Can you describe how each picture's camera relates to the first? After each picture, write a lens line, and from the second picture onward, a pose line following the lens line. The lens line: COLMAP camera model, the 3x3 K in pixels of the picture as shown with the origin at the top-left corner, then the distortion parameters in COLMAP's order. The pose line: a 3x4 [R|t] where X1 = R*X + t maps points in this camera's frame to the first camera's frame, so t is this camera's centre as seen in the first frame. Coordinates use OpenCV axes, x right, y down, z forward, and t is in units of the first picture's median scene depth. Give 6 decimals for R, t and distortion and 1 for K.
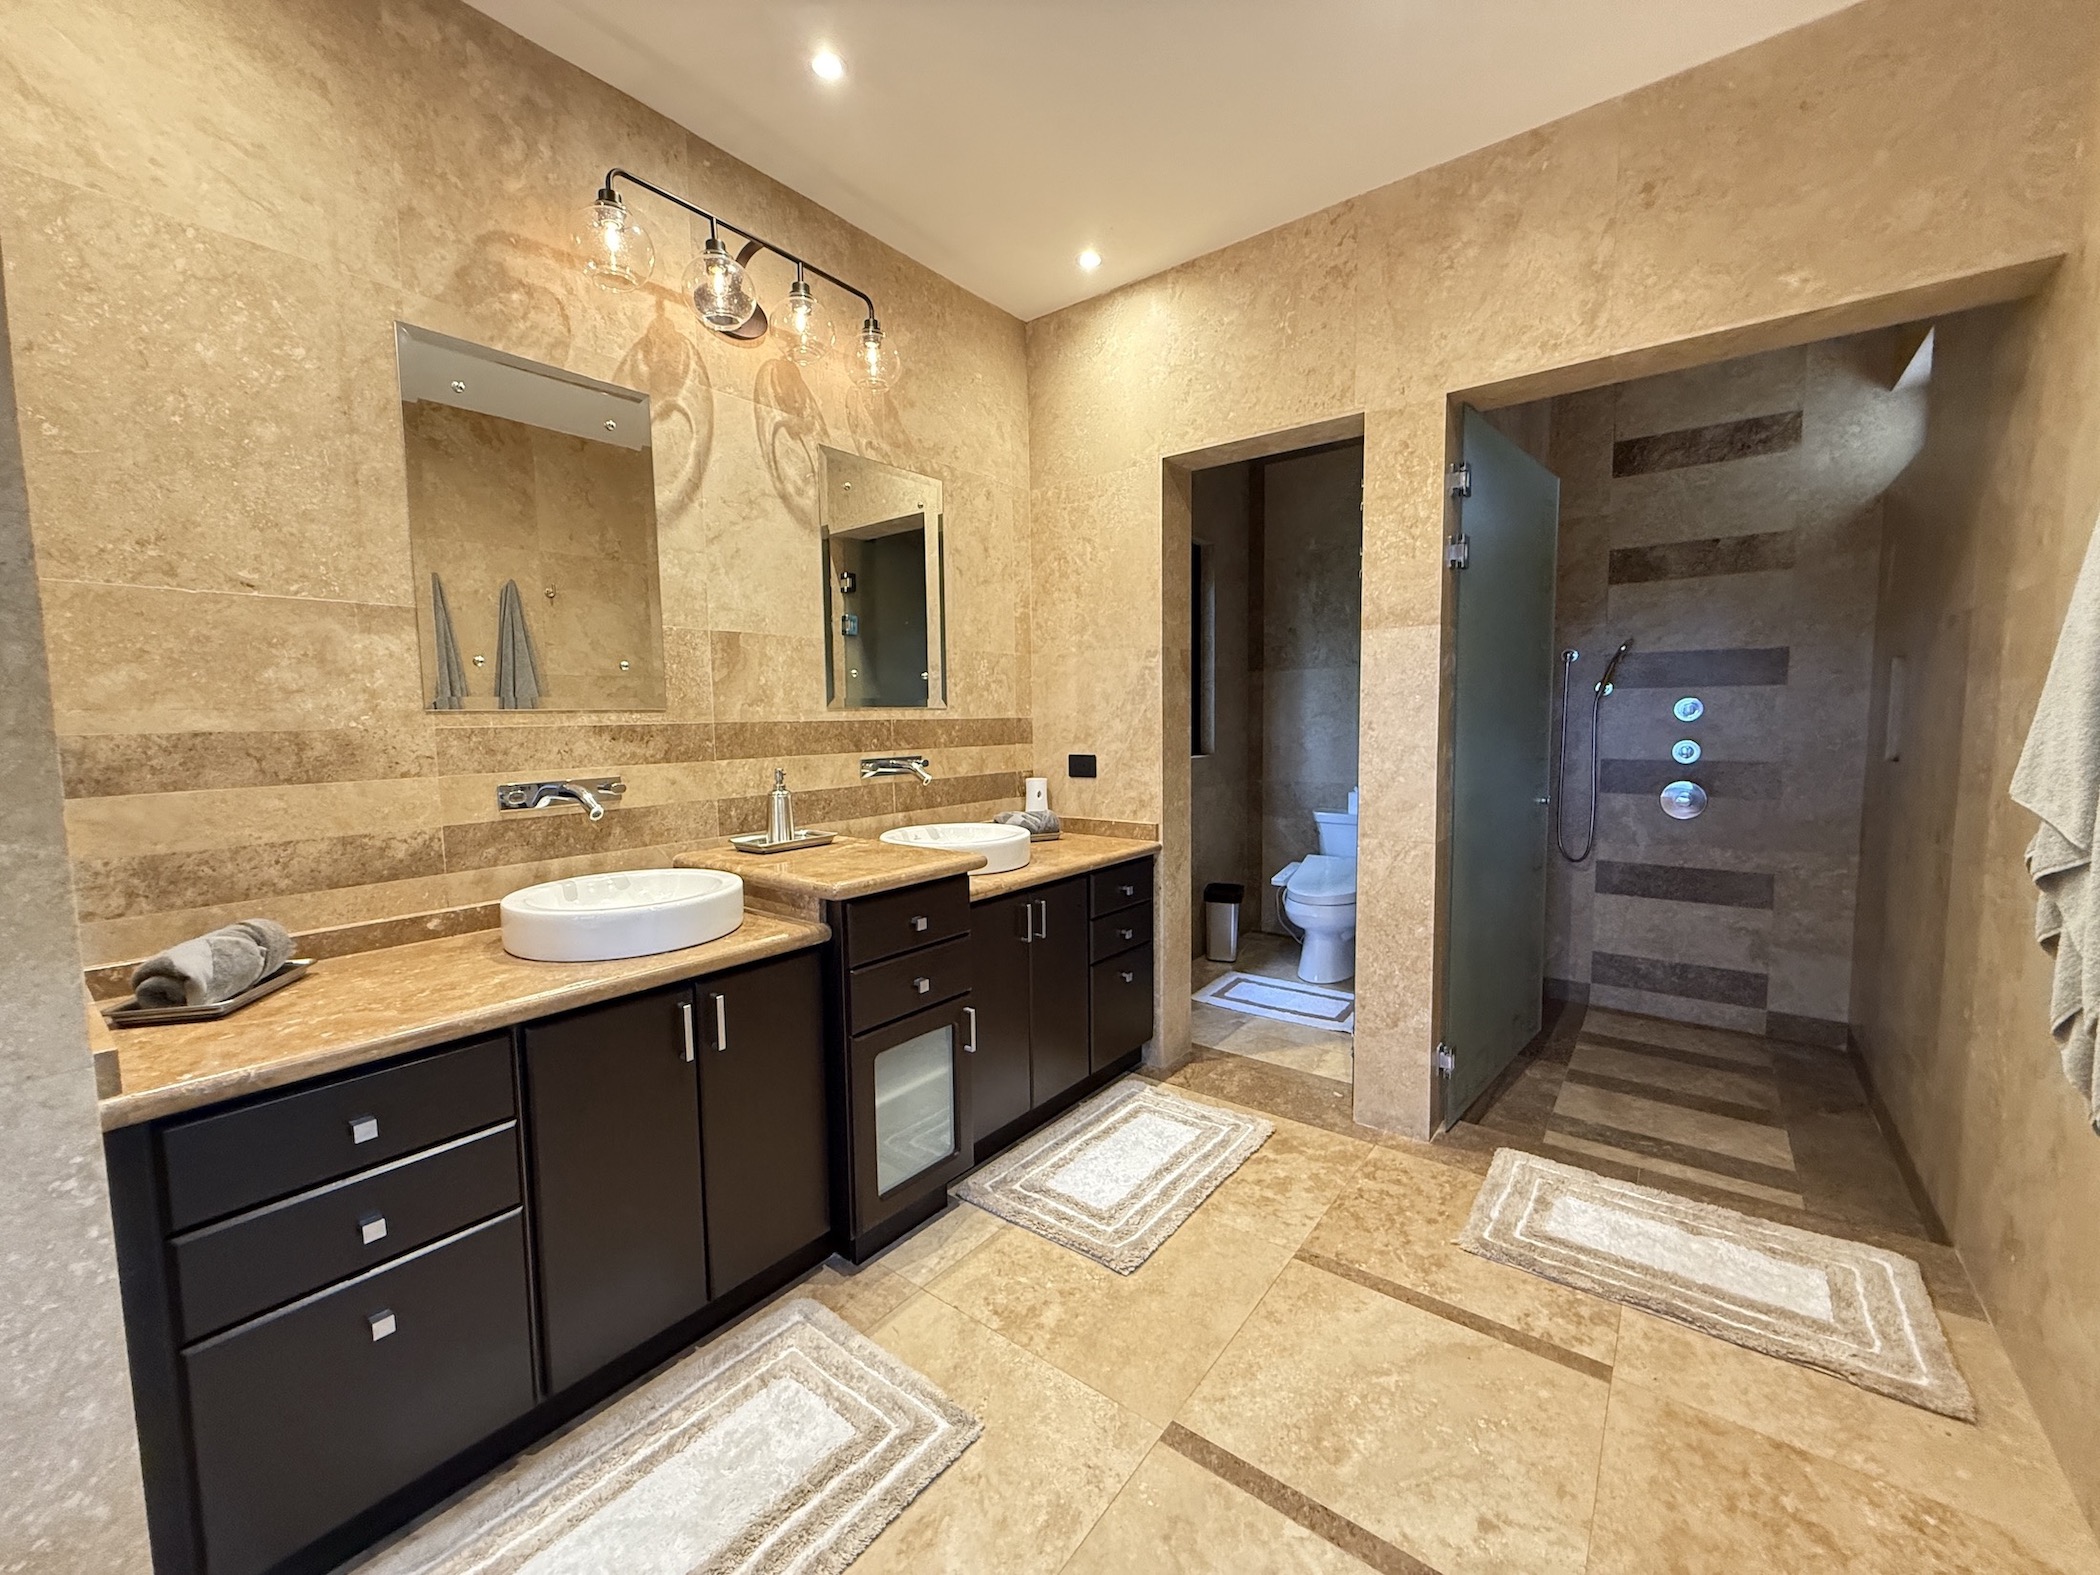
lens RADIAL K [[846.8, 0, 1046.3], [0, 846.8, 787.6], [0, 0, 1]] dist [0.000766, 0.000022]
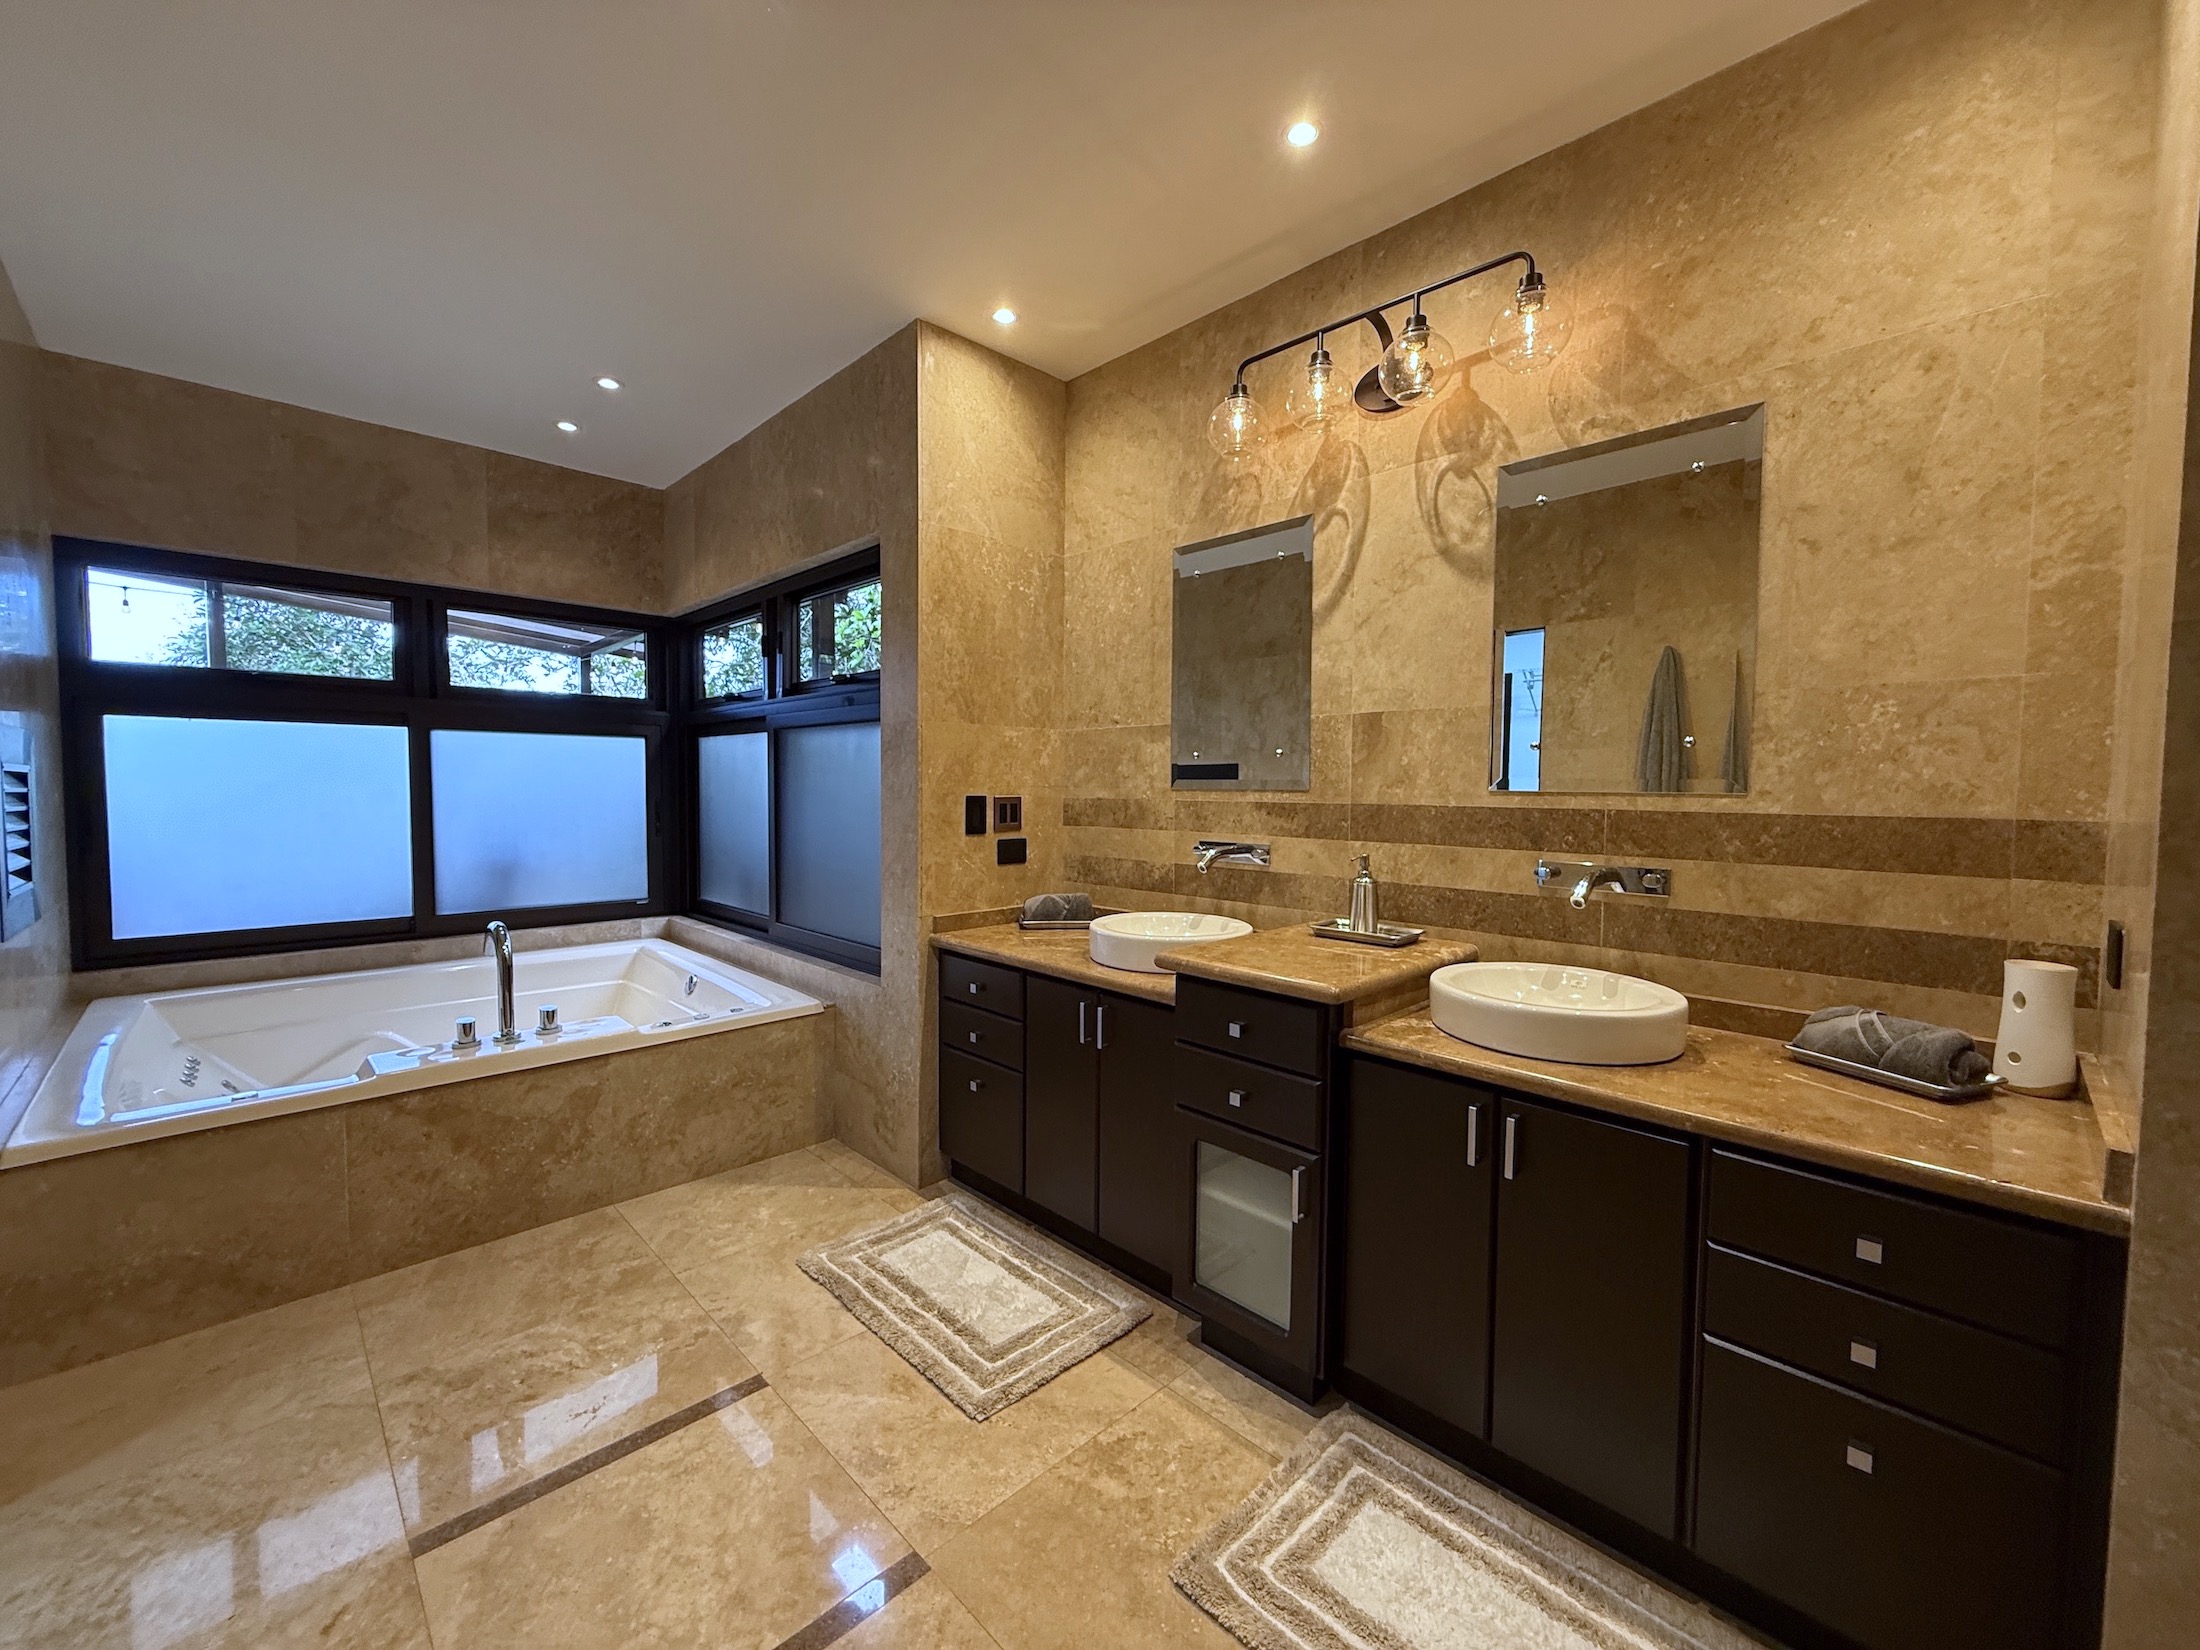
lens RADIAL K [[887.1, 0, 1096.6], [0, 887.1, 824.5], [0, 0, 1]] dist [0.000766, 0.000022]
pose [[-0.143856, 0.058350, -0.987877, 0.729043], [-0.088724, 0.993479, 0.071602, -0.103643], [0.985613, 0.097949, -0.137741, 0.868846]]
